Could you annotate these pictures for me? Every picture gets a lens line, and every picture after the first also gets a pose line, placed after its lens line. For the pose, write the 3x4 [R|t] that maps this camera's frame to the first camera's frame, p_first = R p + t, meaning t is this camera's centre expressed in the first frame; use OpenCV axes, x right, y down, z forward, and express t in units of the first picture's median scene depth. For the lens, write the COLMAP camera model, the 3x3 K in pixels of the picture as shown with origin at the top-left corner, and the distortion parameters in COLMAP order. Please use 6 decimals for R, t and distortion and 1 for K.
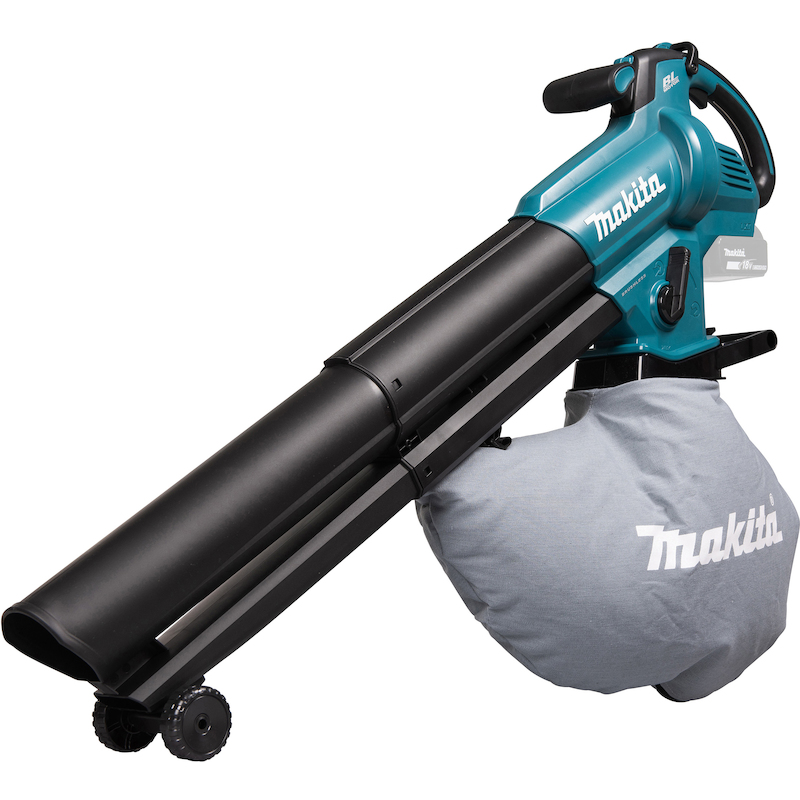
lens RADIAL K [[1803.8, 0, 400.0], [0, 1803.8, 400.0], [0, 0, 1]] dist [-0.511948, 4.183301]
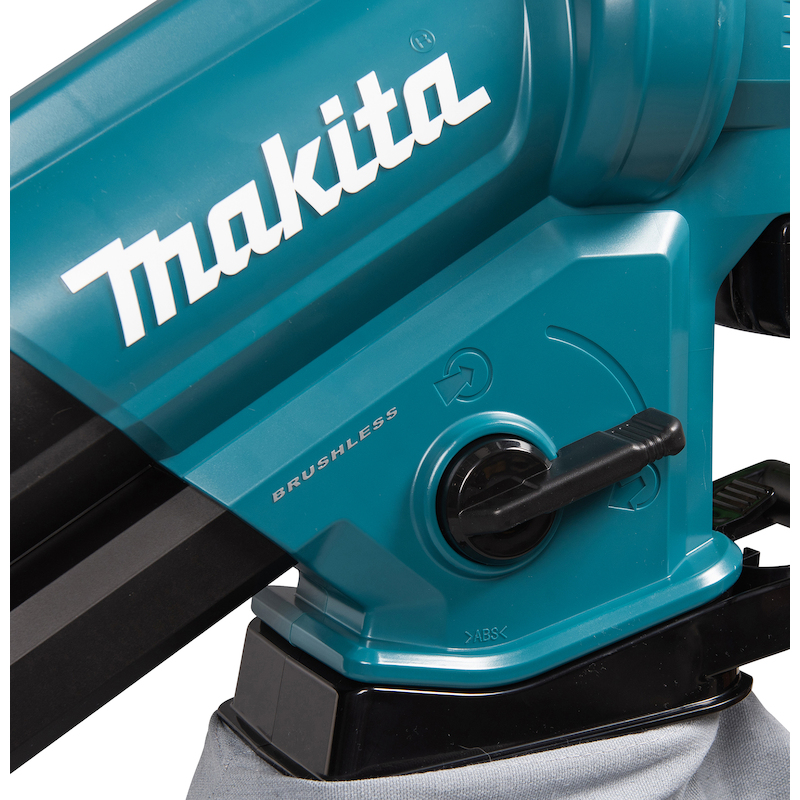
lens RADIAL K [[2033.9, 0, 400.0], [0, 2033.9, 400.0], [0, 0, 1]] dist [-0.034556, 0.385906]
pose [[0.933227, 0.078470, -0.350613, 0.260343], [0.002724, 0.974285, 0.225303, -0.150012], [0.359277, -0.211214, 0.909015, 0.710194]]
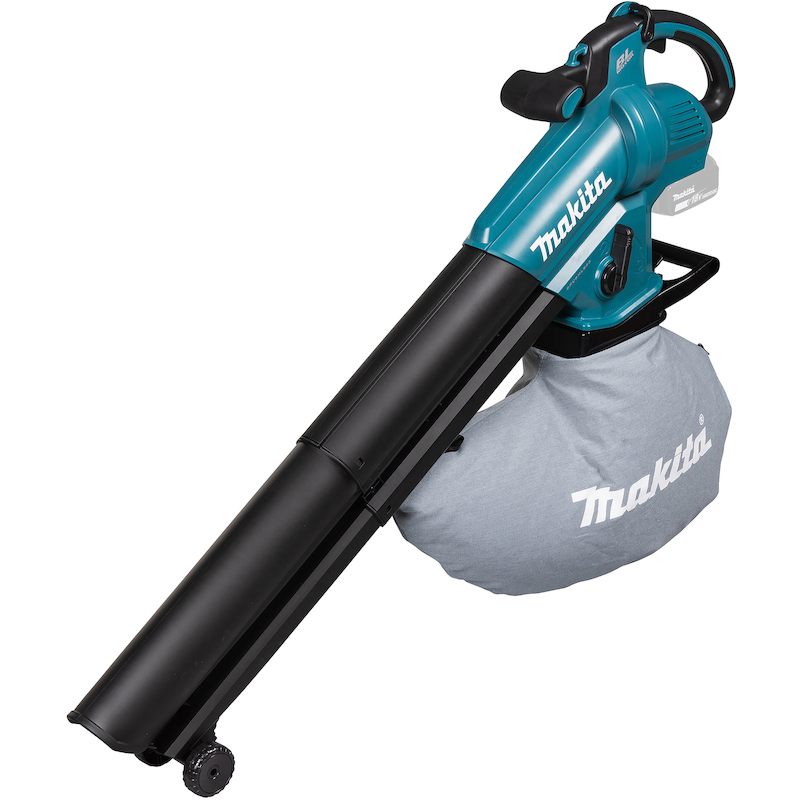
lens RADIAL K [[2033.9, 0, 400.0], [0, 2033.9, 400.0], [0, 0, 1]] dist [-0.034556, 0.385906]
pose [[0.998533, -0.007291, -0.053657, 0.087473], [0.031414, 0.885104, 0.464332, -0.602707], [0.044107, -0.465336, 0.884034, -0.182308]]
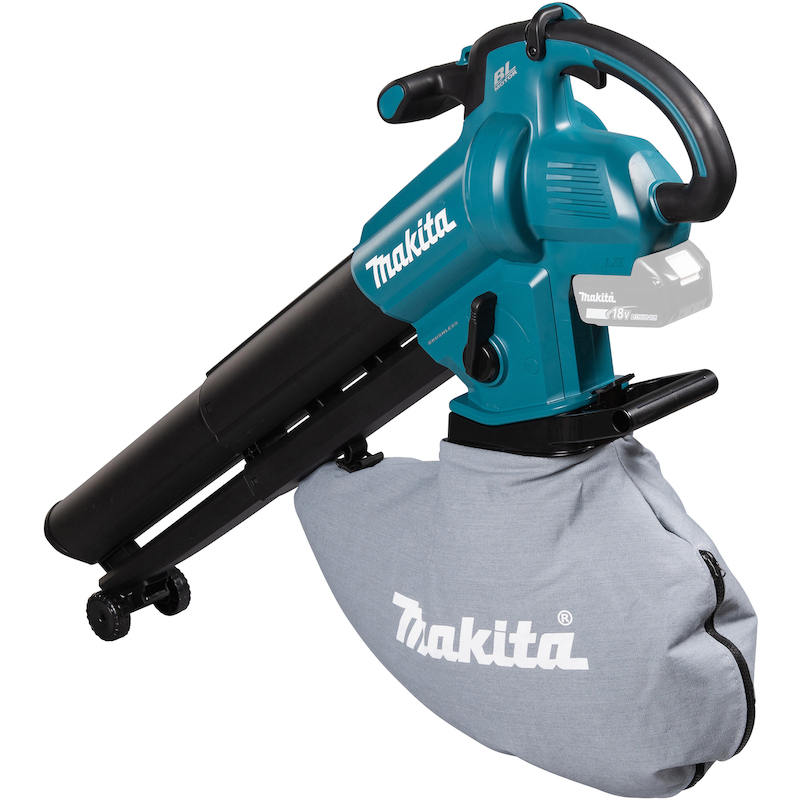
lens RADIAL K [[2341.1, 0, 400.0], [0, 2341.1, 400.0], [0, 0, 1]] dist [0.042262, 0.181306]
pose [[0.011716, 0.316113, -0.948649, 1.237234], [0.189434, 0.930832, 0.312516, -0.398931], [0.981823, -0.183368, -0.048977, 1.041642]]
